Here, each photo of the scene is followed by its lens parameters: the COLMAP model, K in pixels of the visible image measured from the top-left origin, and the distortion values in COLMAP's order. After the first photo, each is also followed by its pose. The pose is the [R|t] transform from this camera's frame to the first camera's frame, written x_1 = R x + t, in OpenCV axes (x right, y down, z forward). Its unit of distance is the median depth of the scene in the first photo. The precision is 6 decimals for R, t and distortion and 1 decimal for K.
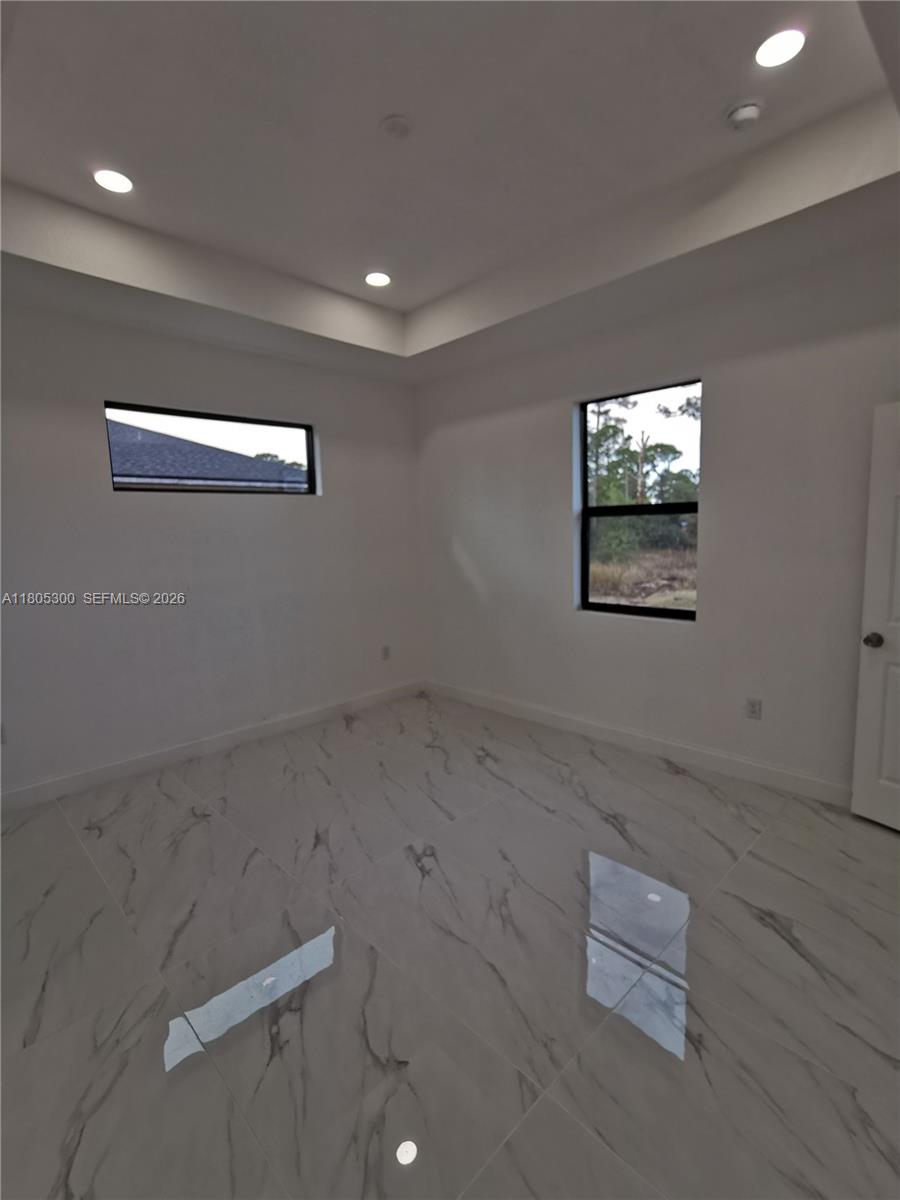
lens RADIAL K [[556.3, 0, 452.2], [0, 556.3, 606.2], [0, 0, 1]] dist [-0.004574, 0.006698]
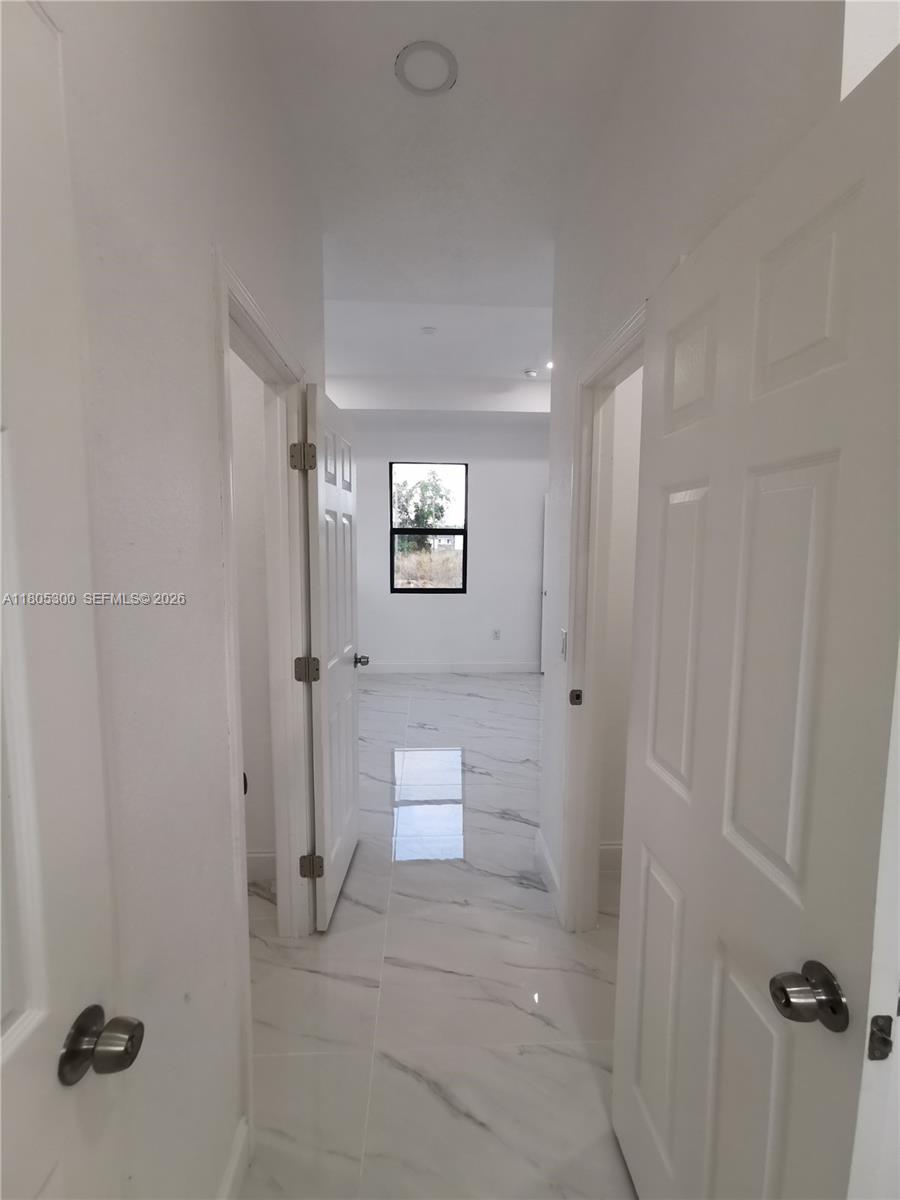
lens RADIAL K [[554.9, 0, 450.0], [0, 554.9, 600.0], [0, 0, 1]] dist [-0.014186, 0.014186]
pose [[0.667304, -0.046810, 0.743313, -1.261689], [0.074438, 0.997217, -0.004027, 0.068837], [-0.741056, 0.058018, 0.668931, -0.247375]]
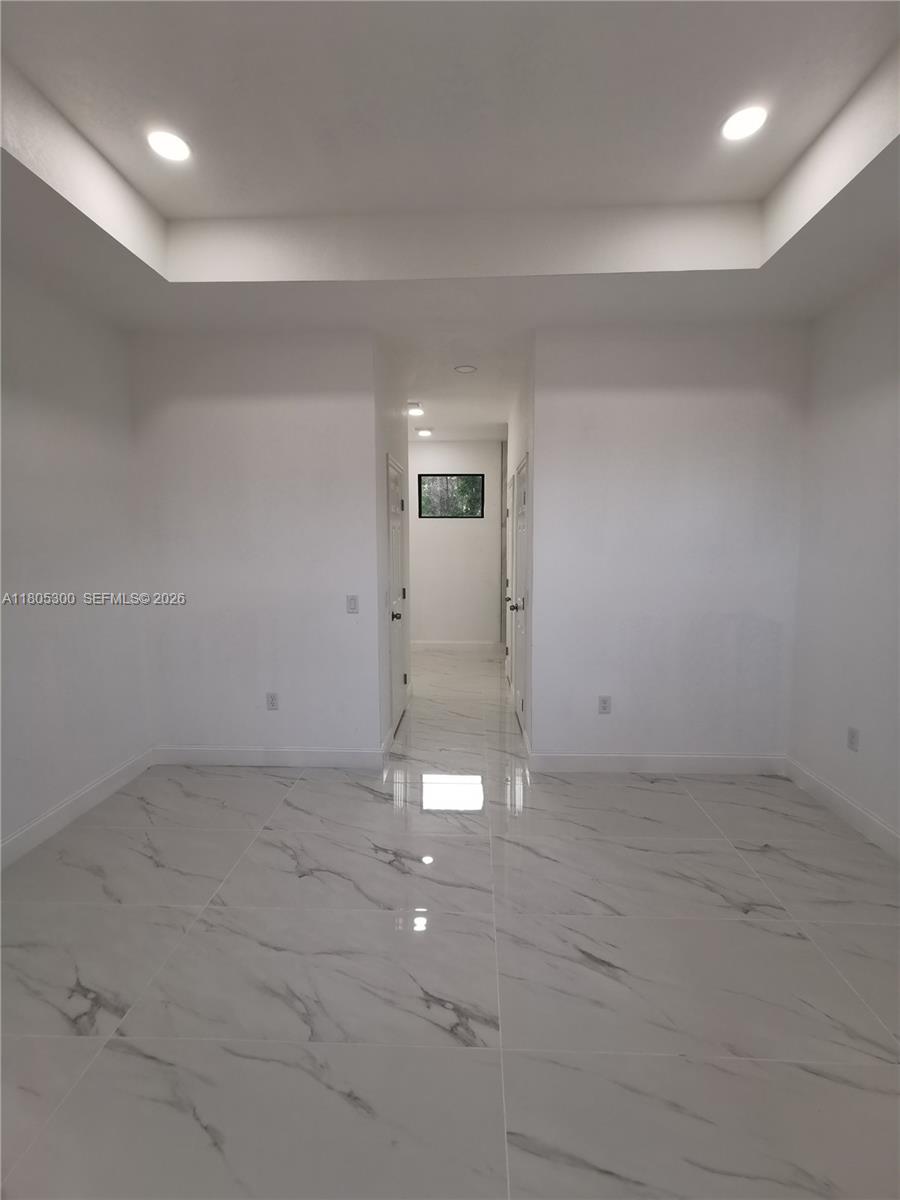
lens RADIAL K [[552.5, 0, 453.9], [0, 552.5, 596.2], [0, 0, 1]] dist [-0.005156, 0.009064]
pose [[-0.724252, 0.099046, -0.682385, 0.359016], [-0.069379, 0.974140, 0.215030, -0.195532], [0.686036, 0.203079, -0.698651, 1.354468]]
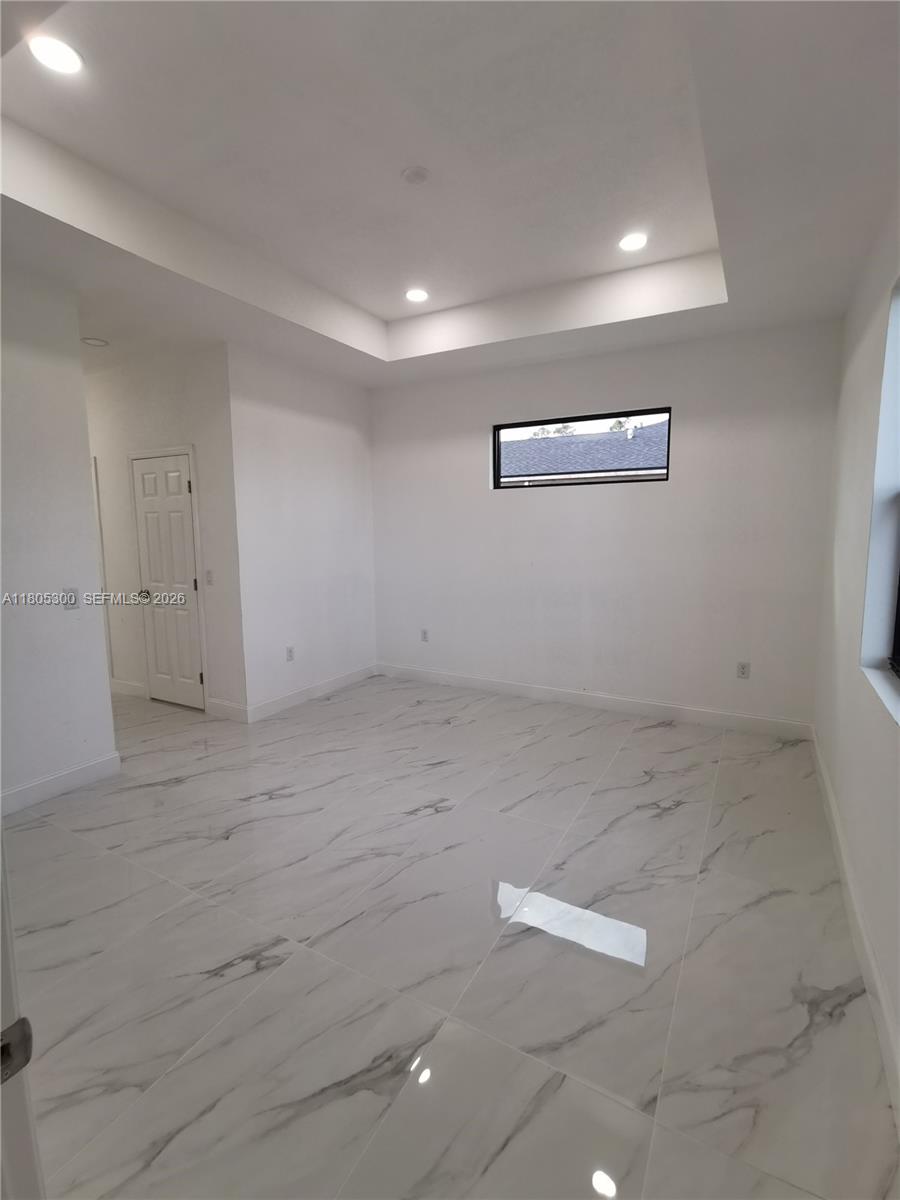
lens RADIAL K [[552.5, 0, 453.9], [0, 552.5, 596.2], [0, 0, 1]] dist [-0.005156, 0.009064]
pose [[0.290195, 0.145469, -0.945847, 0.964717], [-0.131460, 0.985068, 0.111168, -0.108704], [0.947895, 0.092081, 0.304985, 0.651166]]
